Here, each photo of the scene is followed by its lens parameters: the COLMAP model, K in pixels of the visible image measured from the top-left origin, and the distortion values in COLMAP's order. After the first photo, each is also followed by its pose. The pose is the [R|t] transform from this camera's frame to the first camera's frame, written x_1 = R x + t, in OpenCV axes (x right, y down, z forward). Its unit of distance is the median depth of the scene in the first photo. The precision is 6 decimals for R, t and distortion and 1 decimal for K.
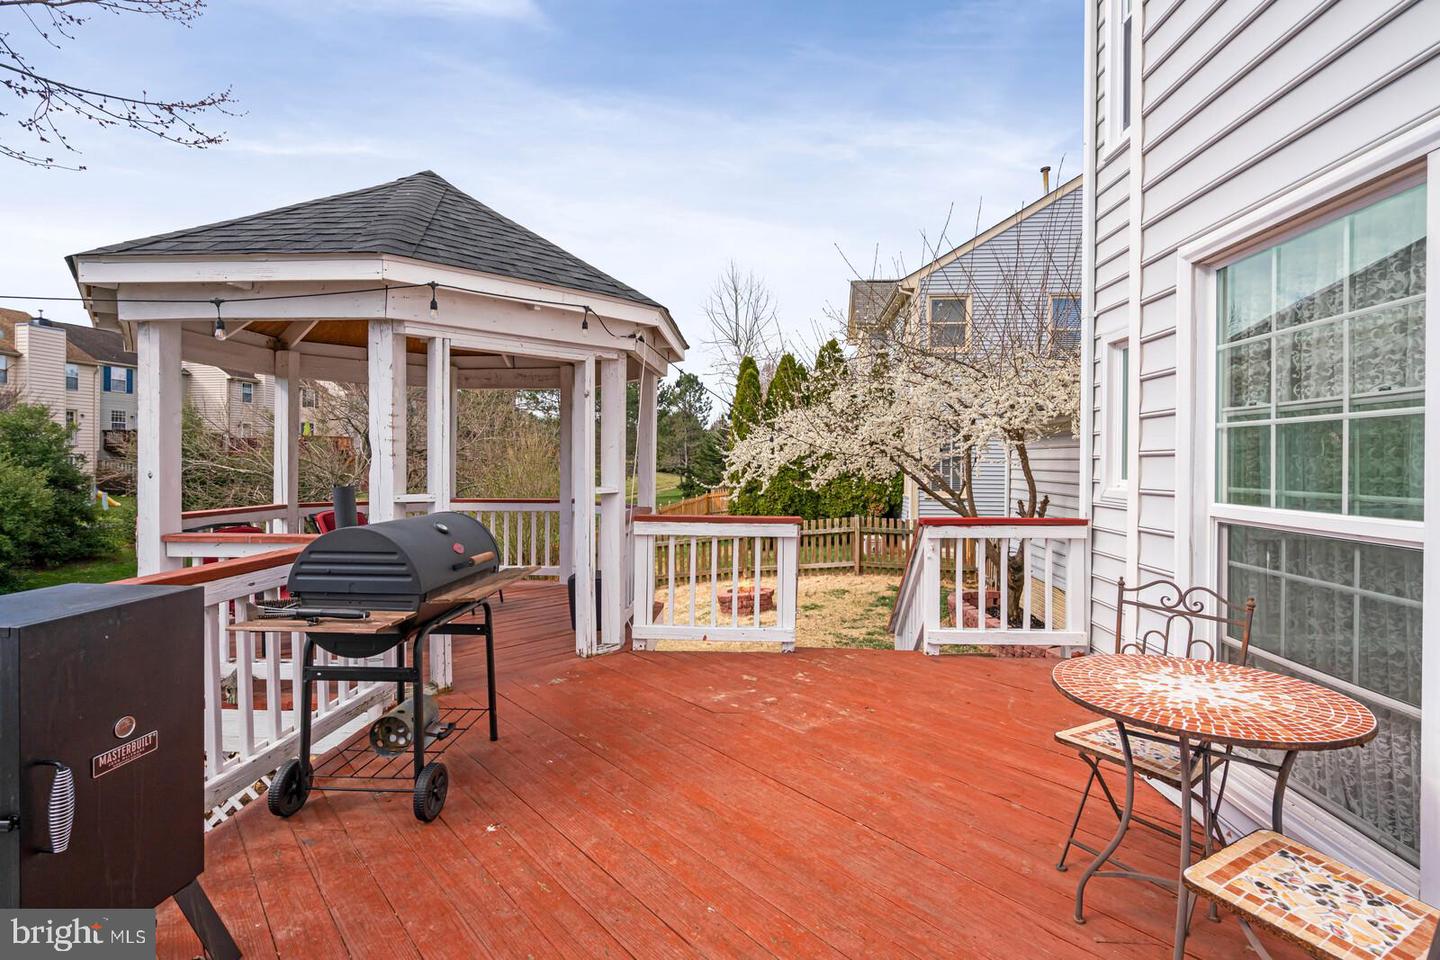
lens RADIAL K [[662.7, 0, 732.9], [0, 662.7, 462.4], [0, 0, 1]] dist [-0.002006, -0.000145]
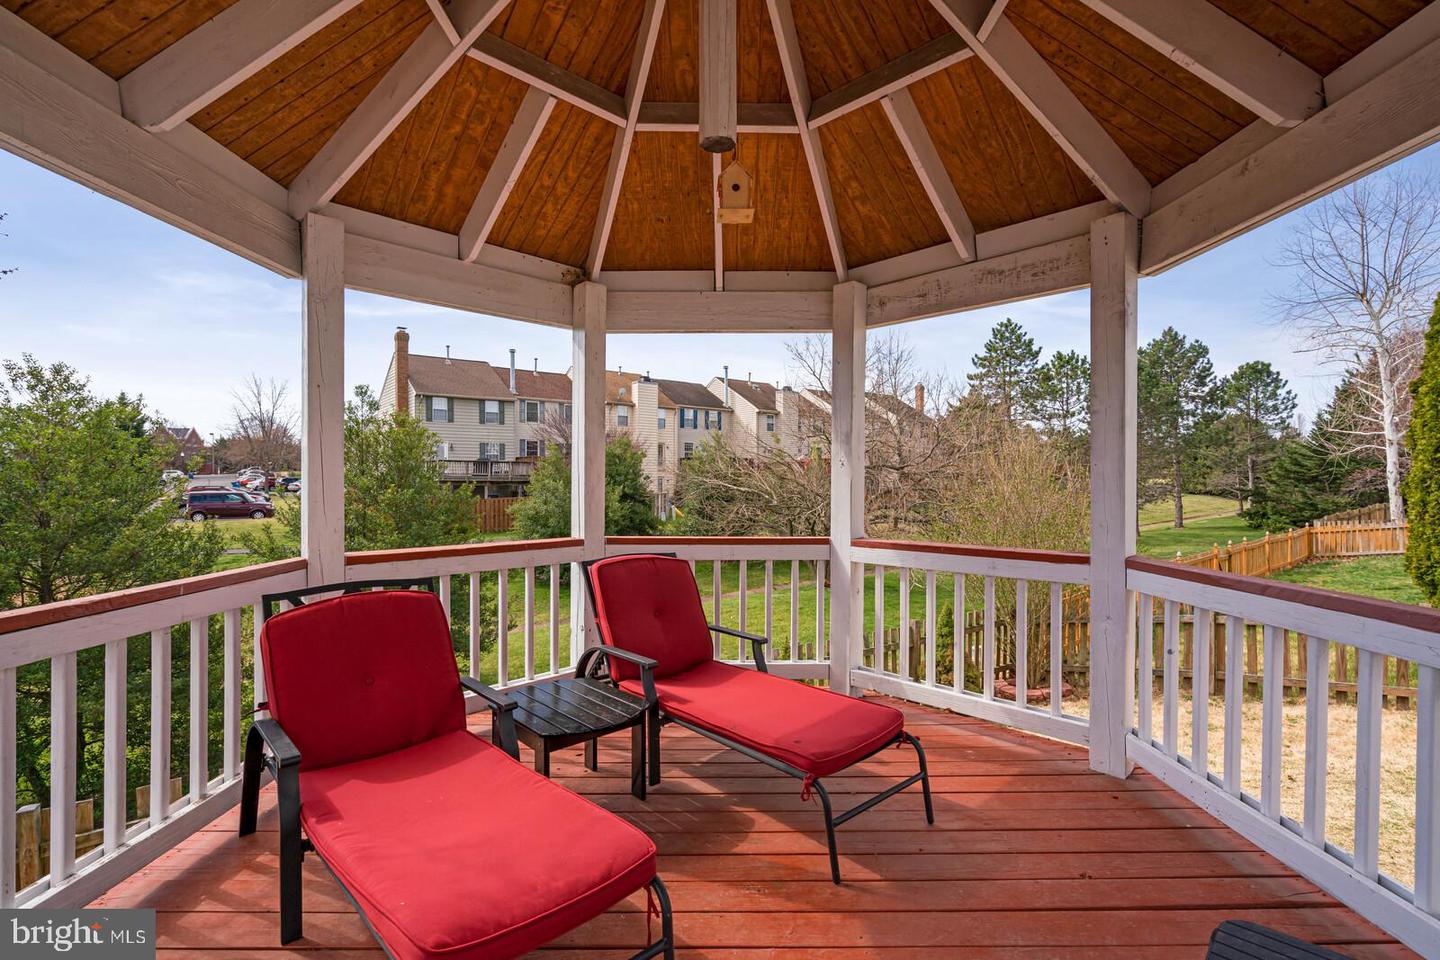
lens RADIAL K [[646.8, 0, 720.0], [0, 646.8, 480.0], [0, 0, 1]] dist [-0.002358, -0.000075]
pose [[0.736777, -0.004897, -0.676118, -0.189091], [0.001045, 0.999981, -0.006104, 0.014168], [0.676135, 0.003791, 0.736768, 0.654135]]
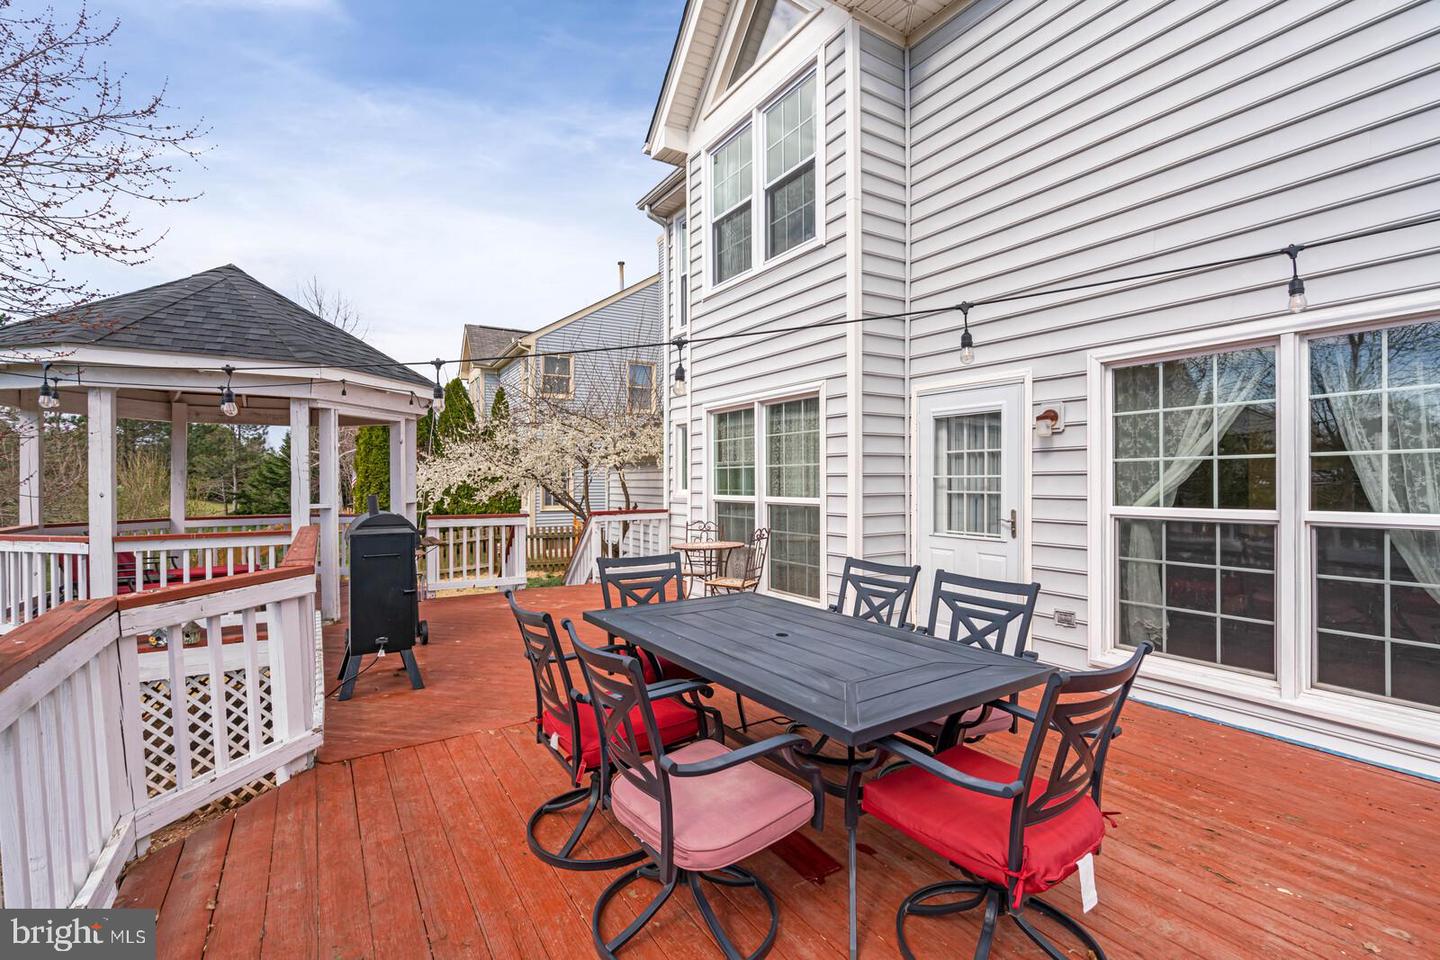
lens RADIAL K [[646.8, 0, 720.0], [0, 646.8, 480.0], [0, 0, 1]] dist [-0.002358, -0.000075]
pose [[0.818107, -0.005525, 0.575040, -0.358841], [0.009251, 0.999951, -0.003554, 0.002706], [-0.574992, 0.008228, 0.818118, -0.543606]]
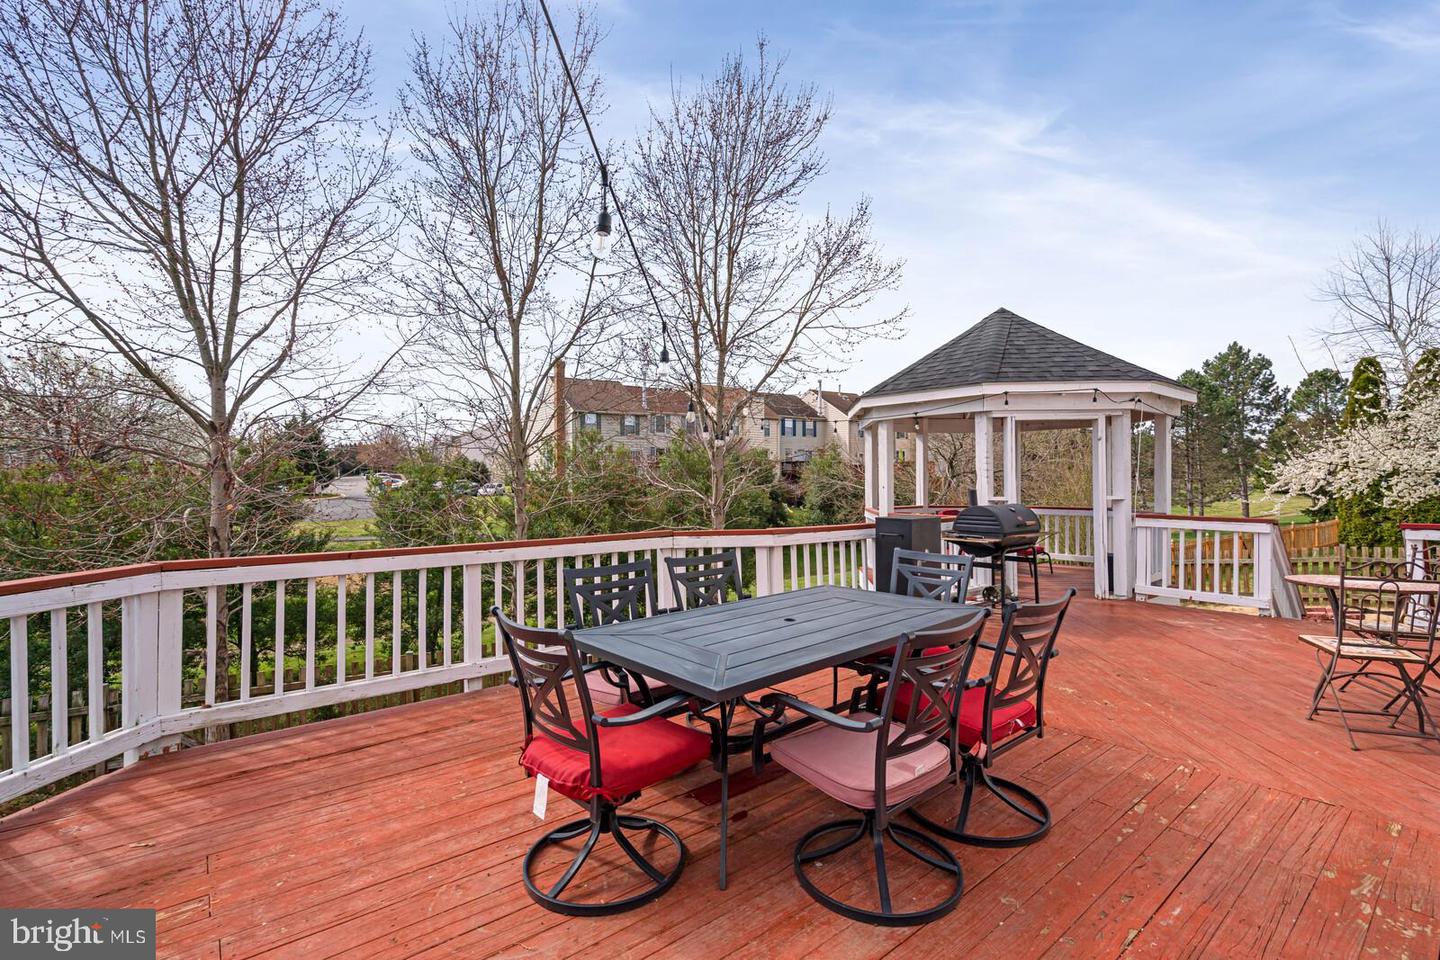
lens RADIAL K [[656.3, 0, 714.8], [0, 656.3, 474.0], [0, 0, 1]] dist [-0.000108, 0.000321]
pose [[0.670170, -0.013127, -0.742091, 0.253126], [0.002704, 0.999880, -0.015245, 0.005161], [0.742202, 0.008211, 0.670125, -0.582183]]
